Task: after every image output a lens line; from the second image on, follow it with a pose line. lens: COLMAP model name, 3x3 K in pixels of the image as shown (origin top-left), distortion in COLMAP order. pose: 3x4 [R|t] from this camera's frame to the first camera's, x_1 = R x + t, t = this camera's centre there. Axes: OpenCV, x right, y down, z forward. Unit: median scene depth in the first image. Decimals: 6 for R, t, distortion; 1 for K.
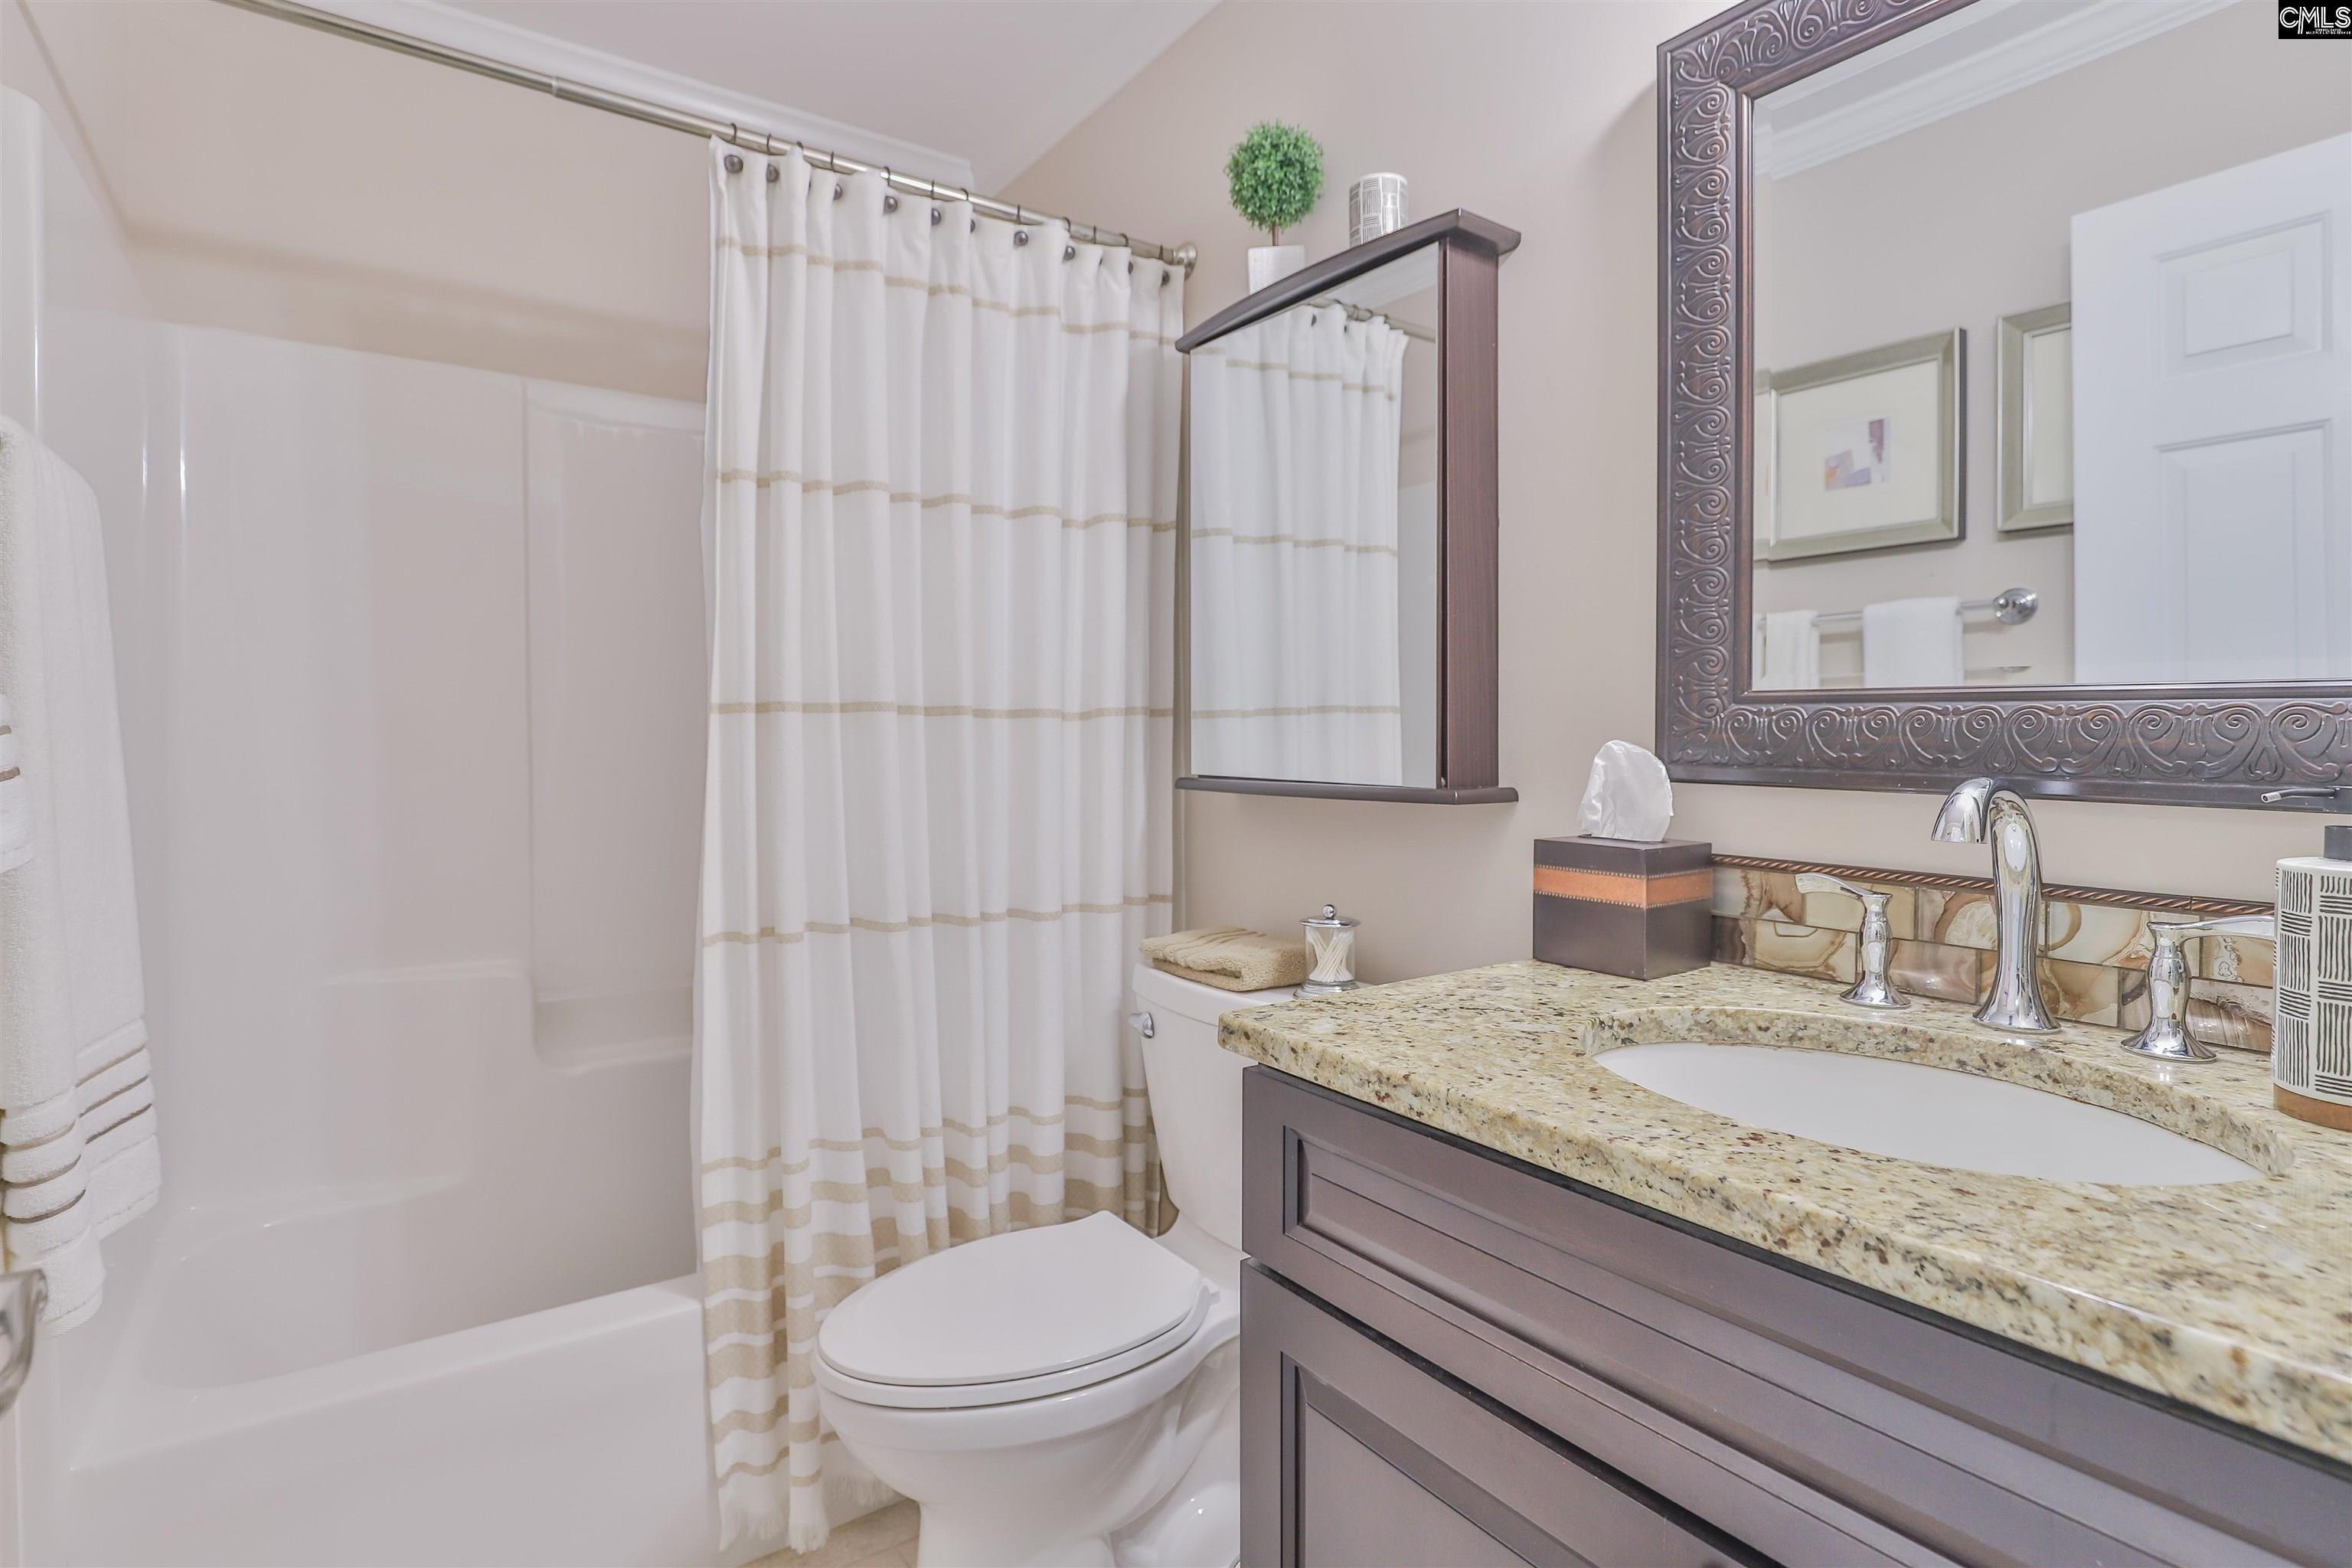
lens RADIAL K [[1143.4, 0, 1176.0], [0, 1143.4, 784.0], [0, 0, 1]] dist [-0.029690, 0.008468]
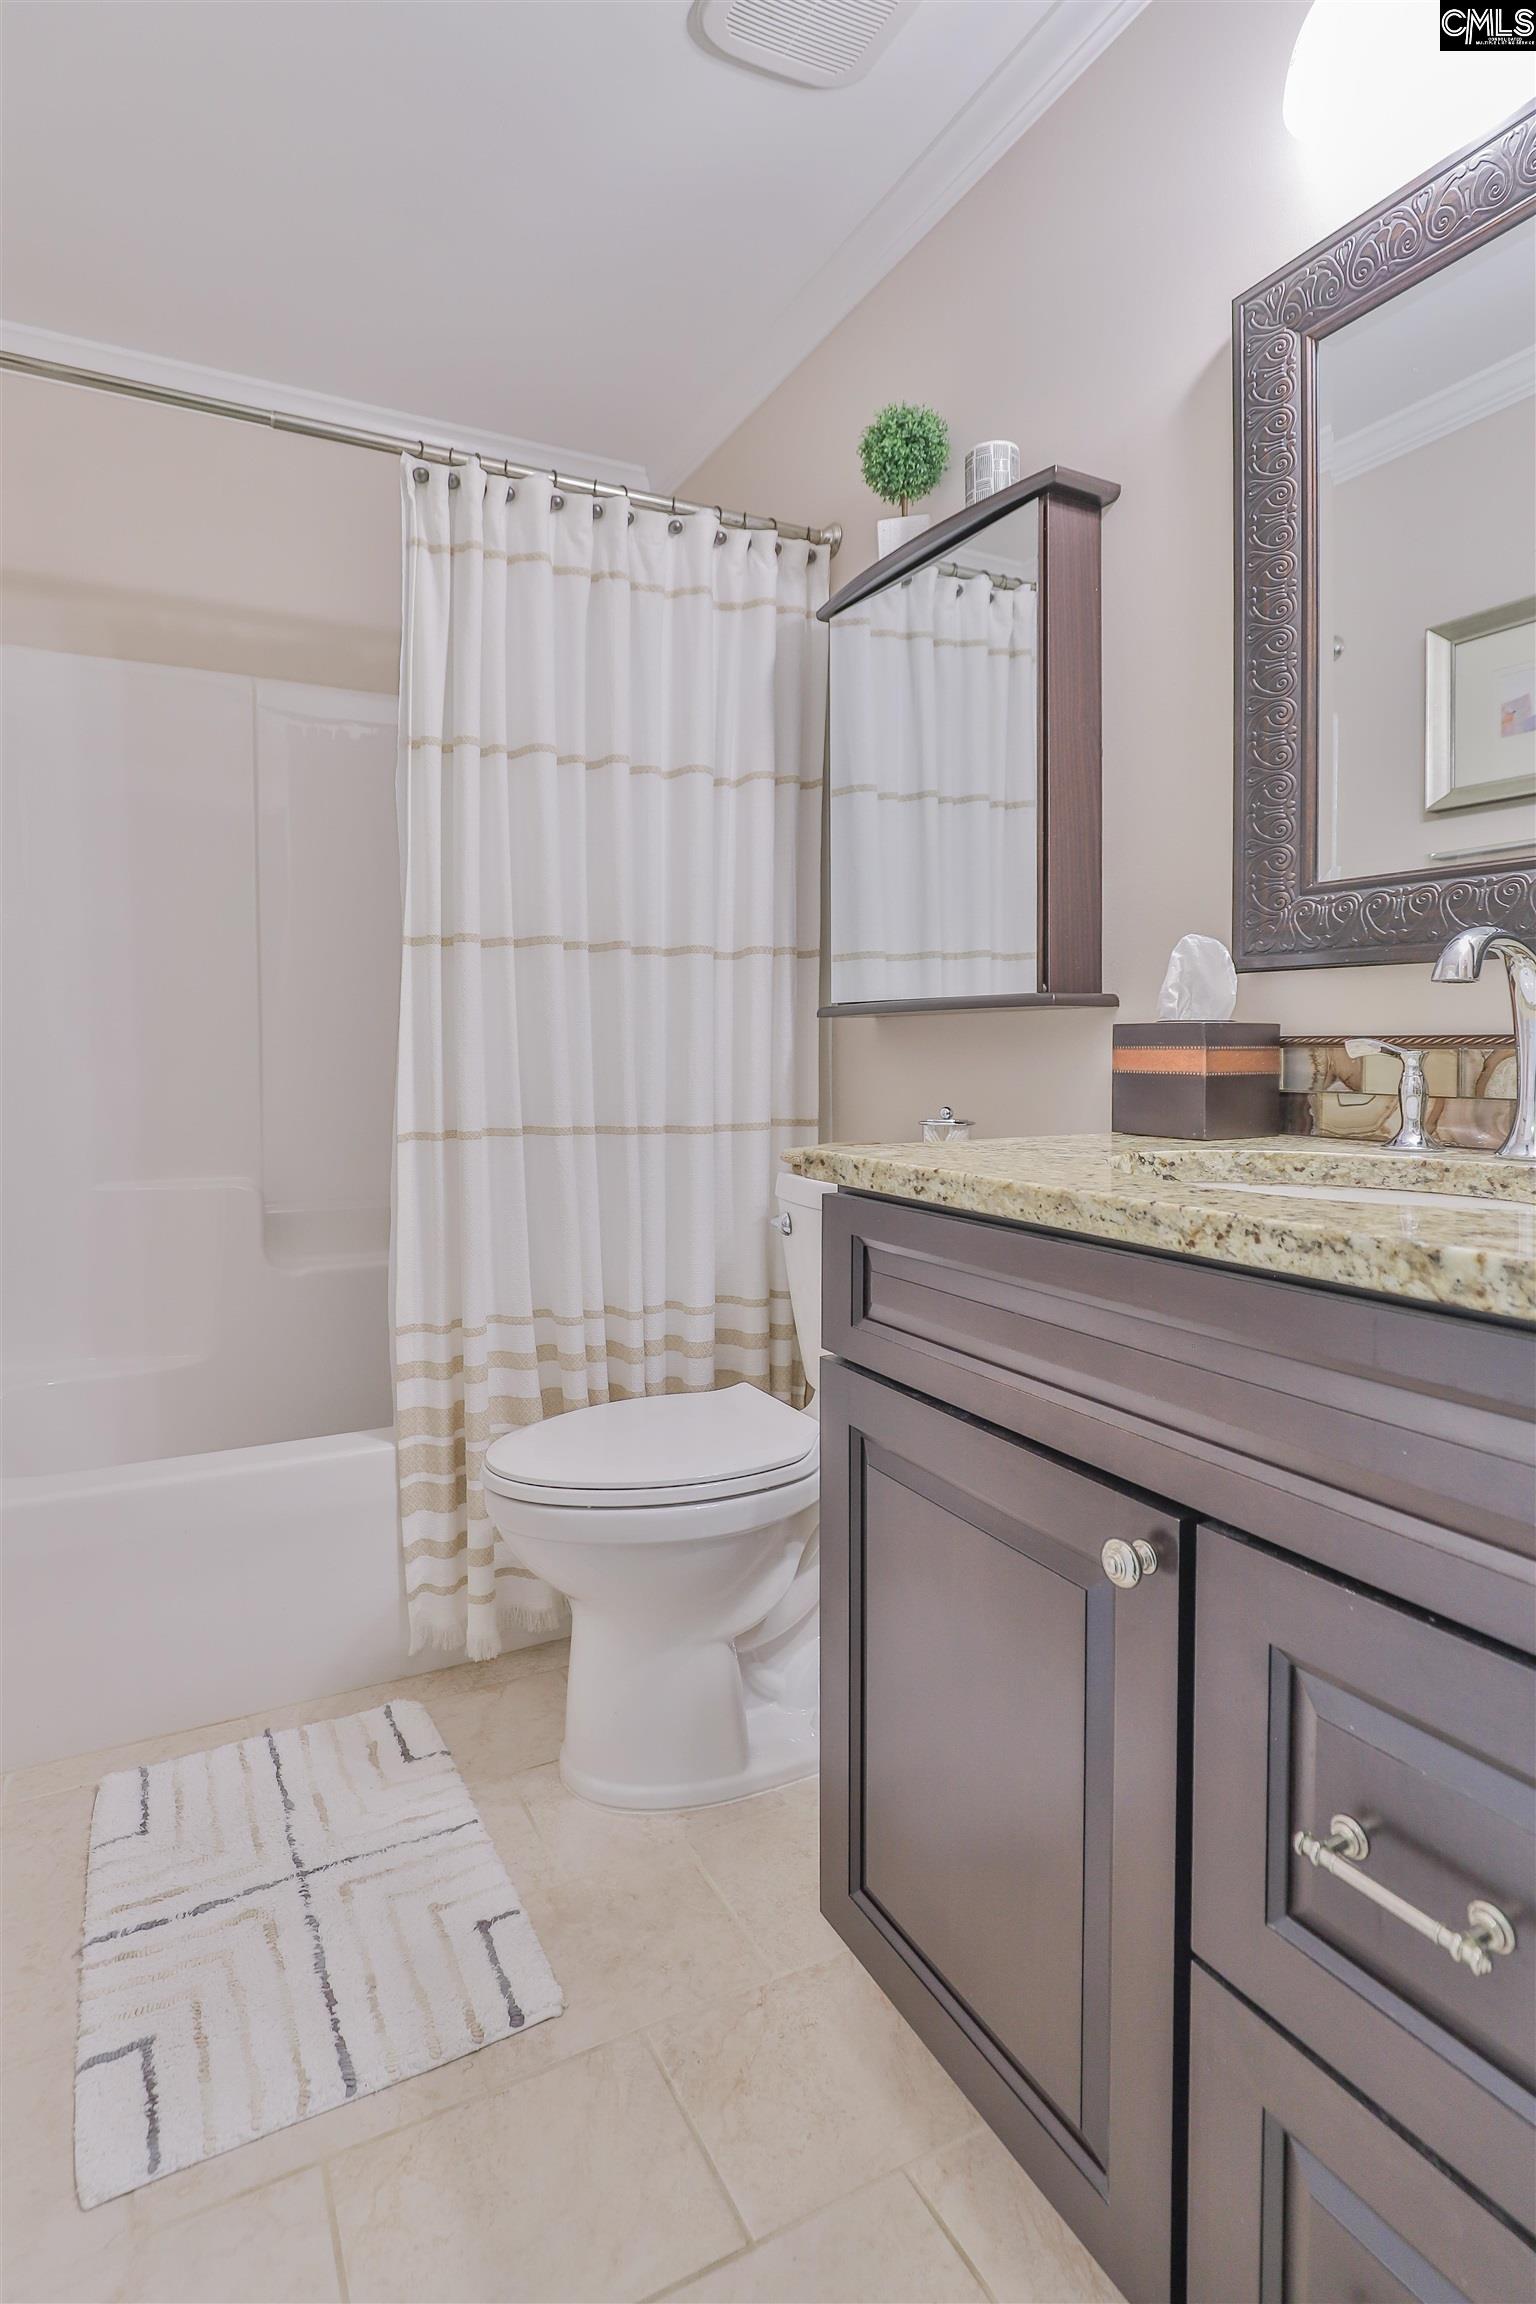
lens RADIAL K [[1161.7, 0, 751.7], [0, 1161.7, 1090.9], [0, 0, 1]] dist [-0.023590, 0.002136]
pose [[0.992162, -0.009561, -0.124590, 0.089084], [0.008304, 0.999909, -0.010599, 0.101124], [0.124680, 0.009481, 0.992152, -0.127962]]
